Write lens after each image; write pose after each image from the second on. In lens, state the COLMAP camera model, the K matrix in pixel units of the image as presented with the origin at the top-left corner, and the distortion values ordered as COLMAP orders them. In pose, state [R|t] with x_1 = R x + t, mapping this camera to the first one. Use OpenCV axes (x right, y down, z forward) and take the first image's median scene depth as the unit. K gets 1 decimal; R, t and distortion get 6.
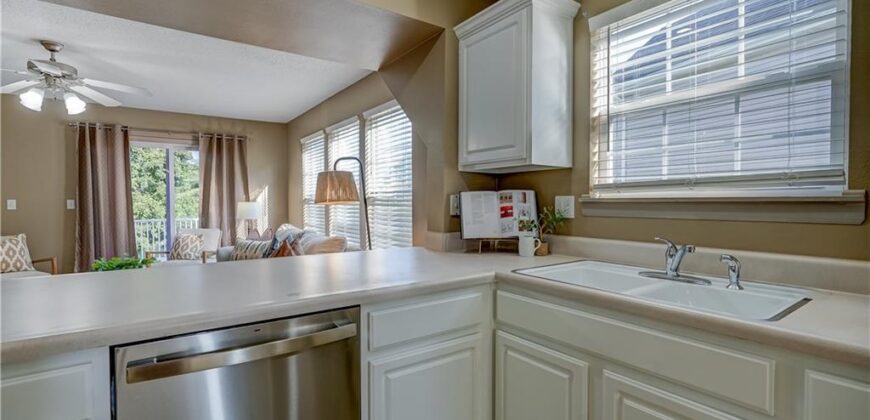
lens RADIAL K [[391.1, 0, 435.0], [0, 391.1, 210.0], [0, 0, 1]] dist [0.000784, 0.000572]
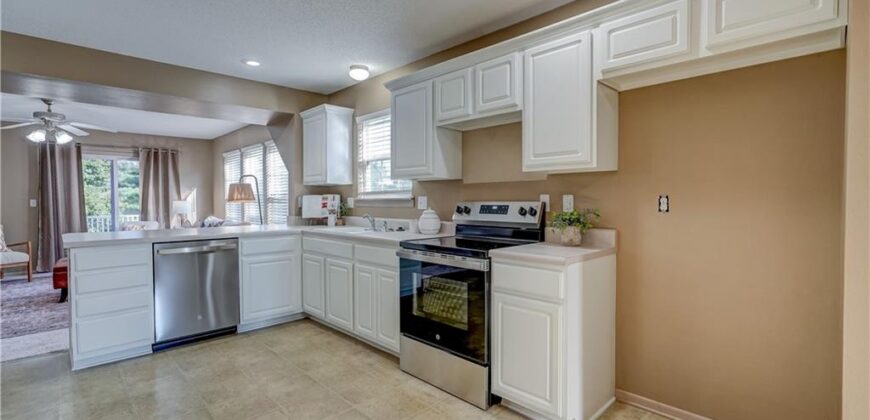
lens RADIAL K [[391.1, 0, 435.0], [0, 391.1, 210.0], [0, 0, 1]] dist [0.000784, 0.000572]
pose [[0.988647, -0.005216, 0.150169, 0.321716], [0.004772, 0.999983, 0.003318, 0.018453], [-0.150184, -0.002564, 0.988655, -0.808094]]
